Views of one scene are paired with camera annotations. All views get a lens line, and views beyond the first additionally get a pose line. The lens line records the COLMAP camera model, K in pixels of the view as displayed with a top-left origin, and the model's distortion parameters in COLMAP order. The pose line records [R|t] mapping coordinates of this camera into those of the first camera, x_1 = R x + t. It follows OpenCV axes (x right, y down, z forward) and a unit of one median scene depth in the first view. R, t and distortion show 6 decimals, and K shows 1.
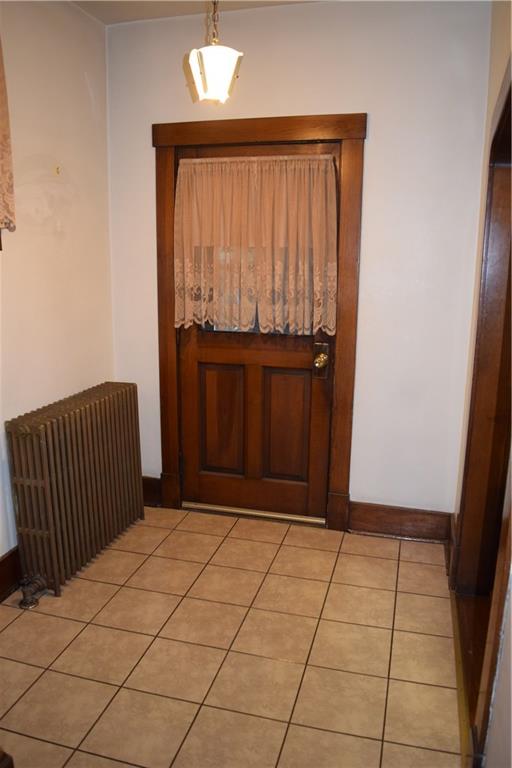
lens RADIAL K [[604.8, 0, 256.0], [0, 604.8, 384.0], [0, 0, 1]] dist [-0.093611, 0.010329]
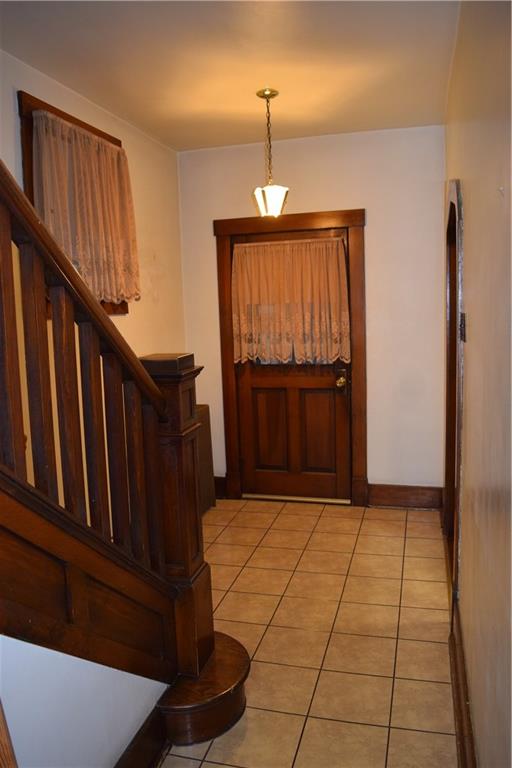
lens RADIAL K [[604.8, 0, 256.0], [0, 604.8, 384.0], [0, 0, 1]] dist [-0.093611, 0.010329]
pose [[0.998838, -0.047298, -0.009220, -0.076123], [0.046403, 0.995660, -0.080673, 0.069962], [0.012995, 0.080152, 0.996698, -0.388054]]
